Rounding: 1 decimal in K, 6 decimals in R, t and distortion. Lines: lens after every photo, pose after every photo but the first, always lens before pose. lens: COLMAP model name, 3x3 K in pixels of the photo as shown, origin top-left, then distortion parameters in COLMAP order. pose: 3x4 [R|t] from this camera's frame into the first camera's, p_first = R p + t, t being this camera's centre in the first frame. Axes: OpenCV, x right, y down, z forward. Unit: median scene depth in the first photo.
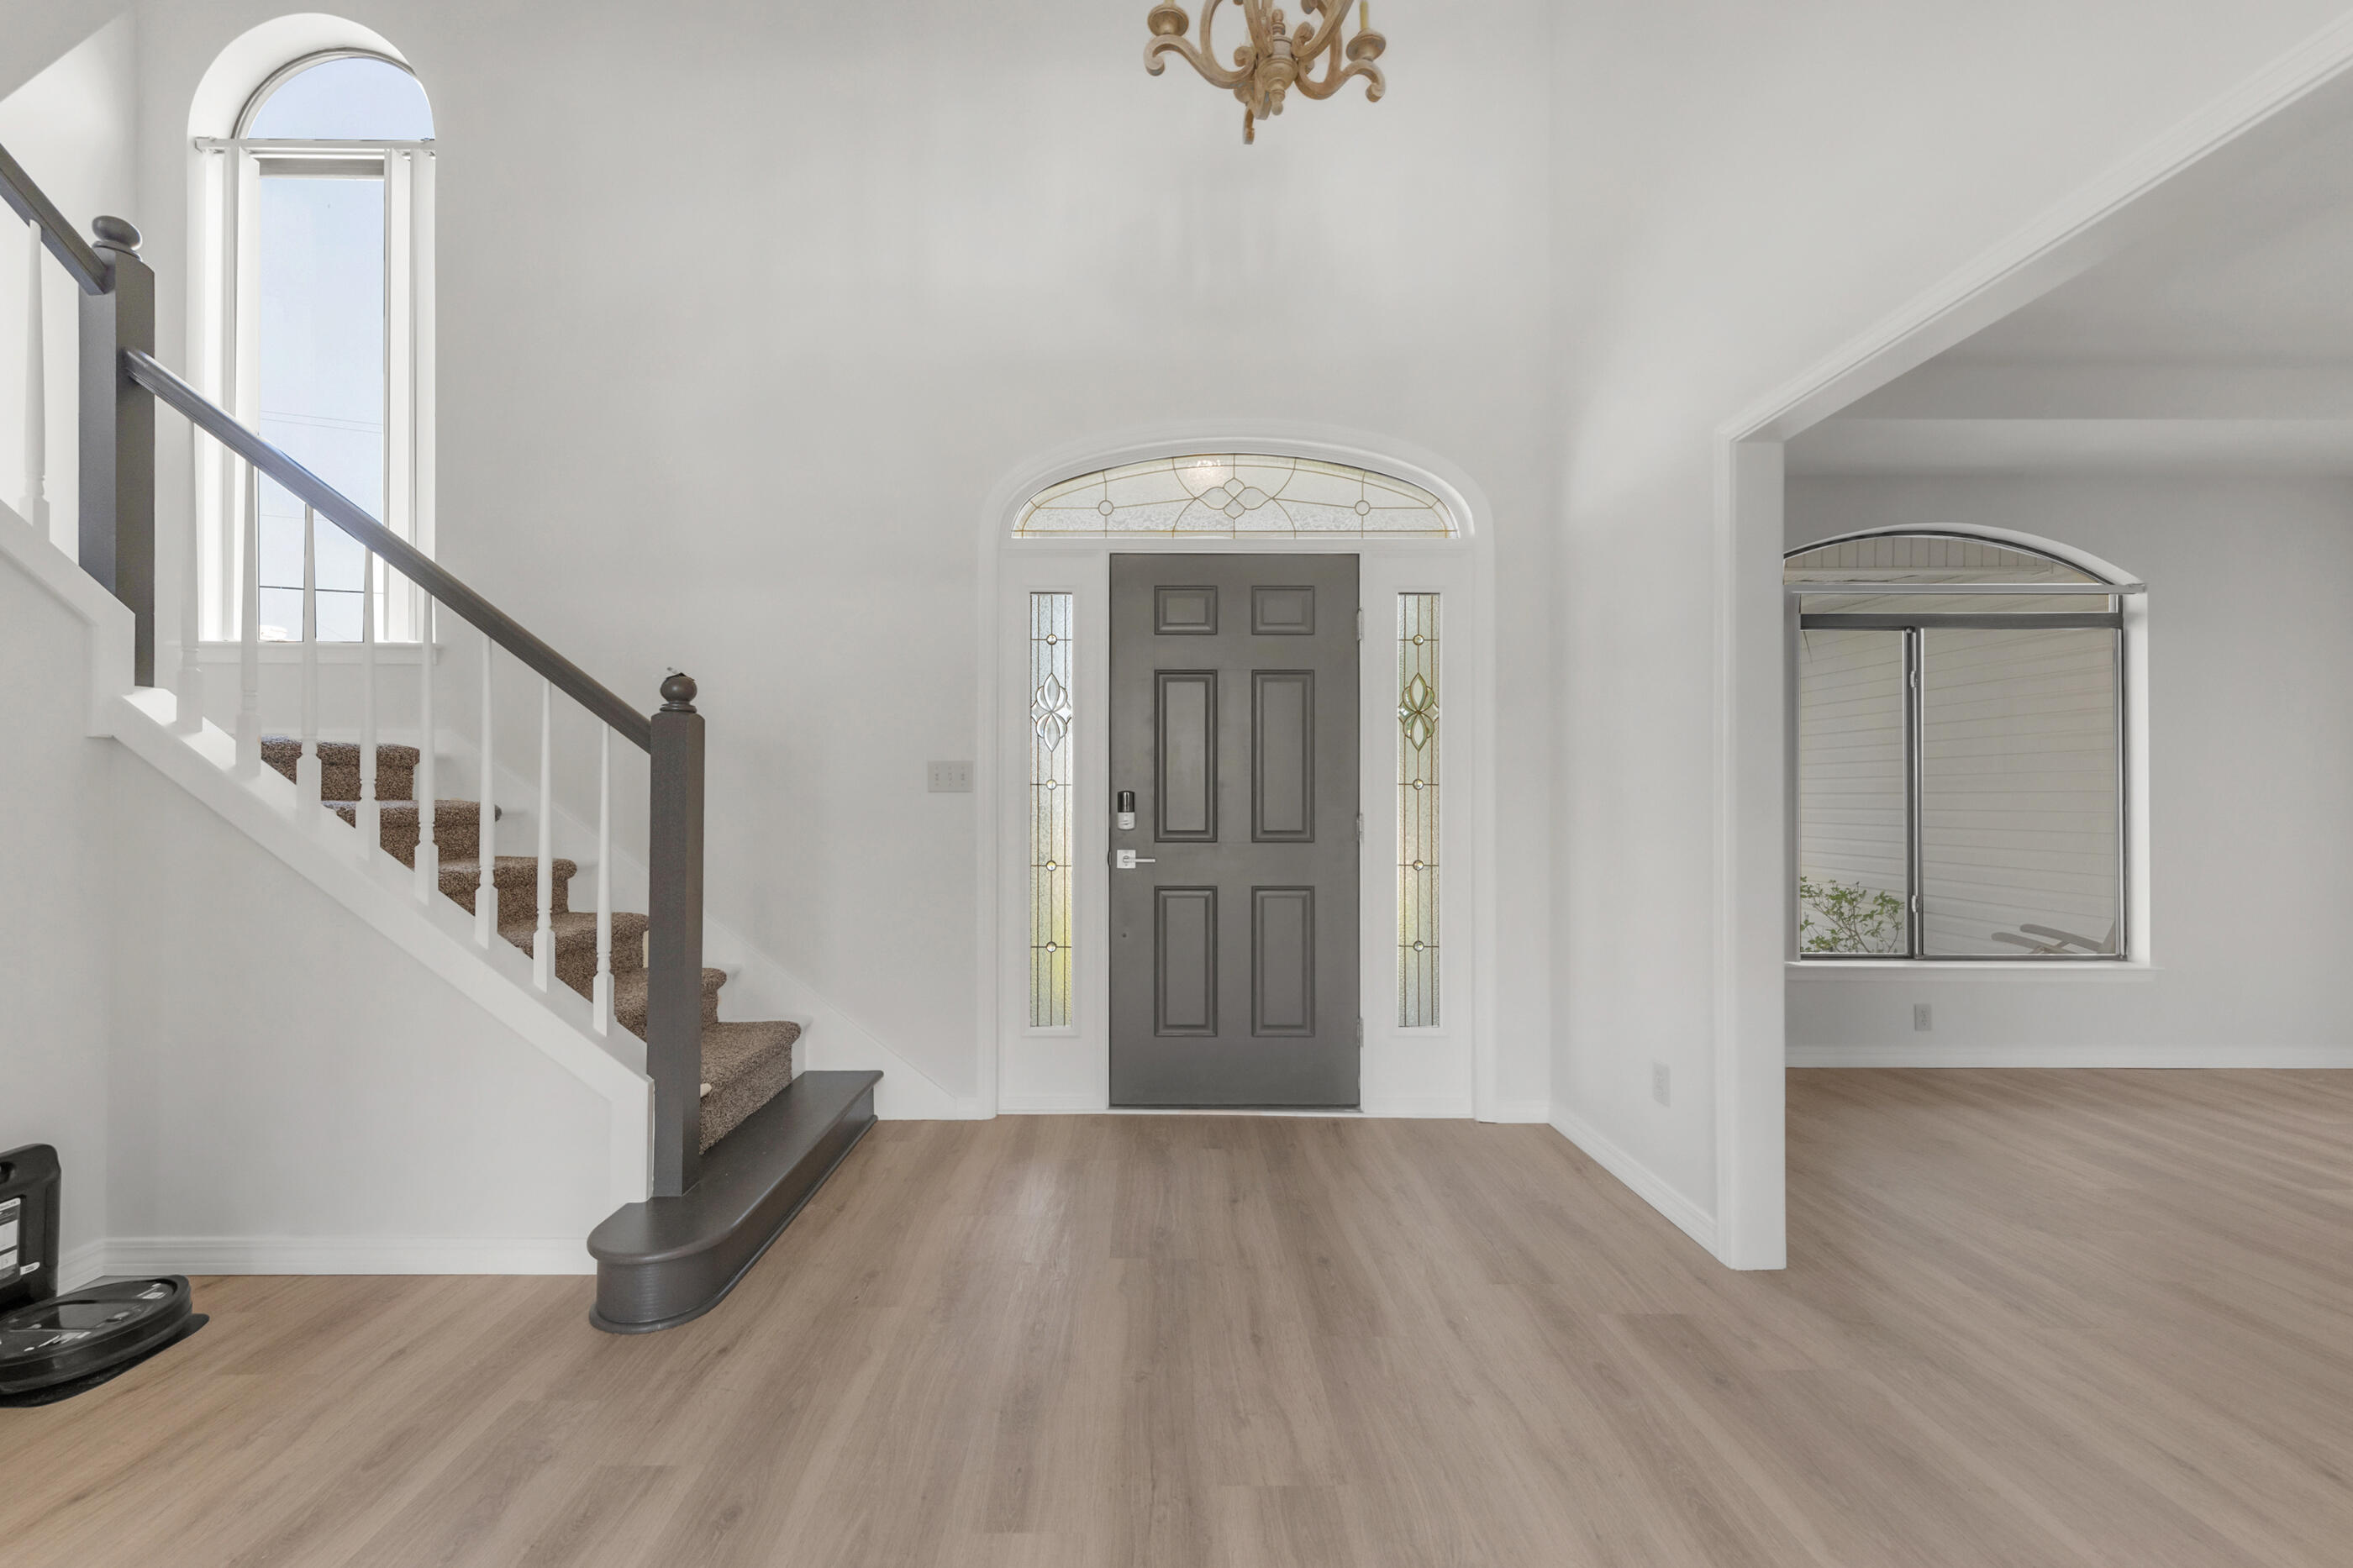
lens RADIAL K [[952.8, 0, 1169.9], [0, 952.8, 794.2], [0, 0, 1]] dist [0.014311, -0.002659]
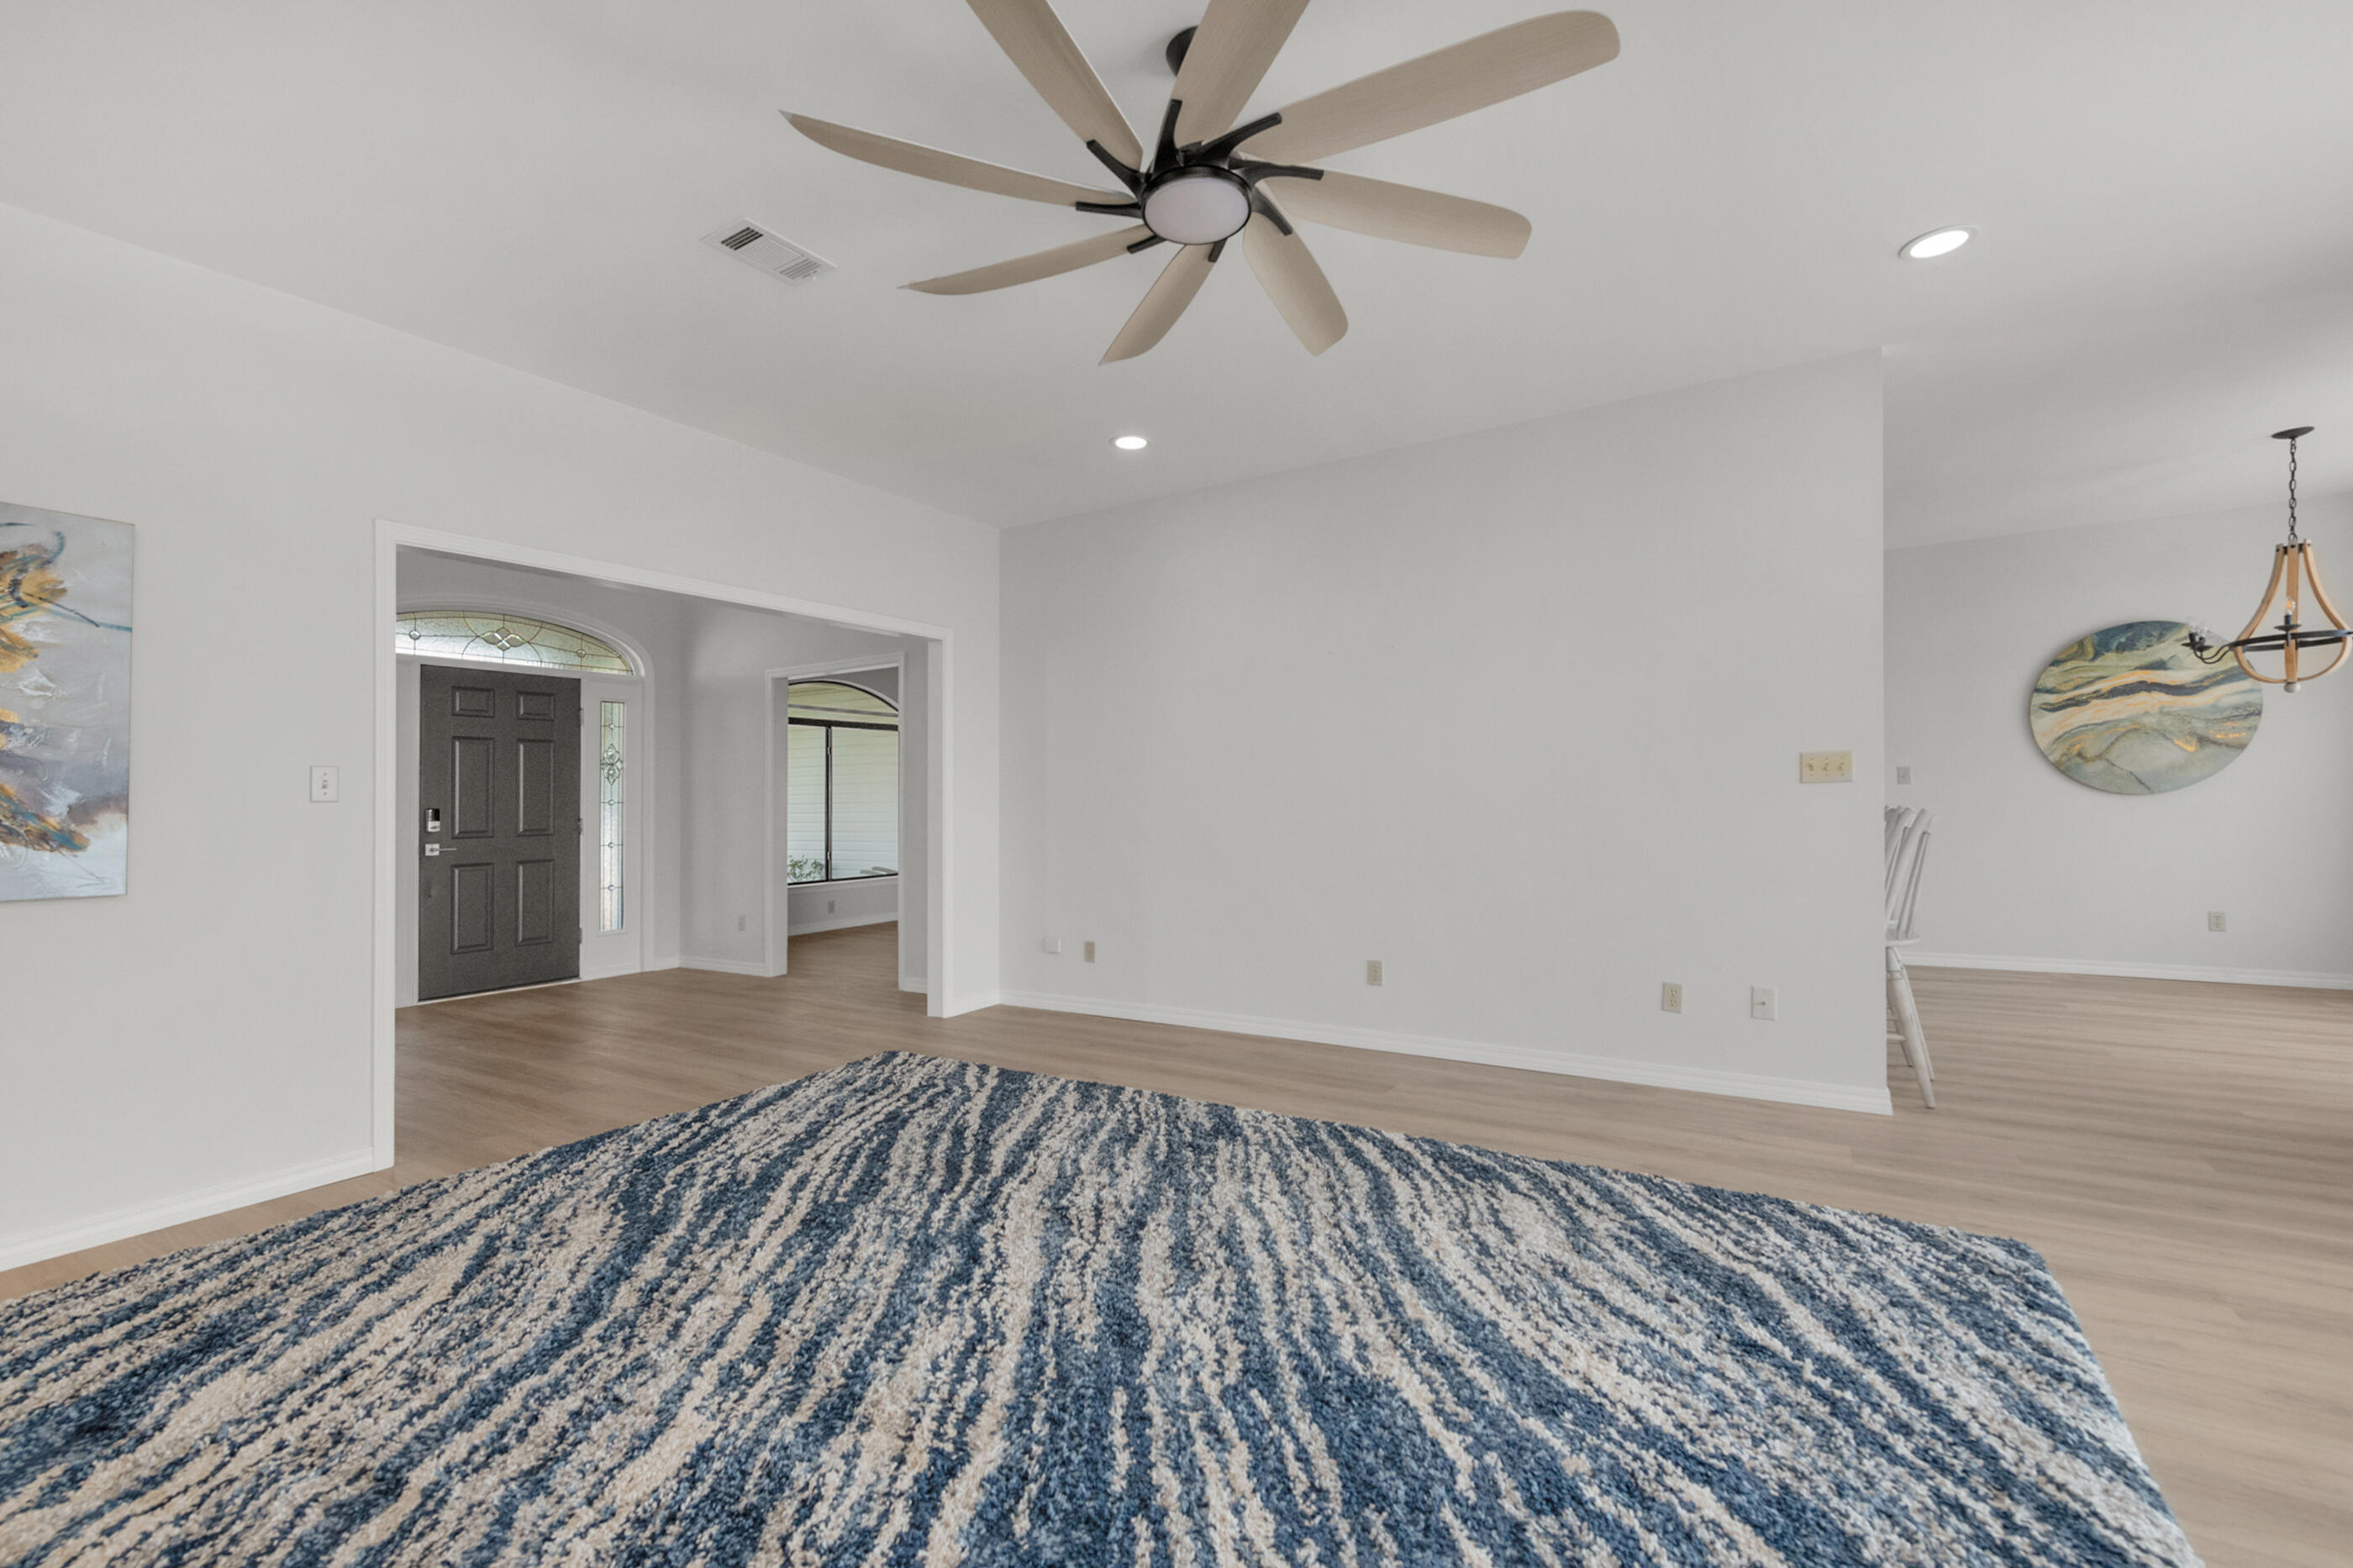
lens RADIAL K [[952.8, 0, 1187.6], [0, 952.8, 788.1], [0, 0, 1]] dist [0.014311, -0.002659]
pose [[0.530714, 0.000574, 0.847551, -0.793641], [0.011441, 0.999904, -0.007841, -0.011483], [-0.847473, 0.013859, 0.530657, -1.060507]]
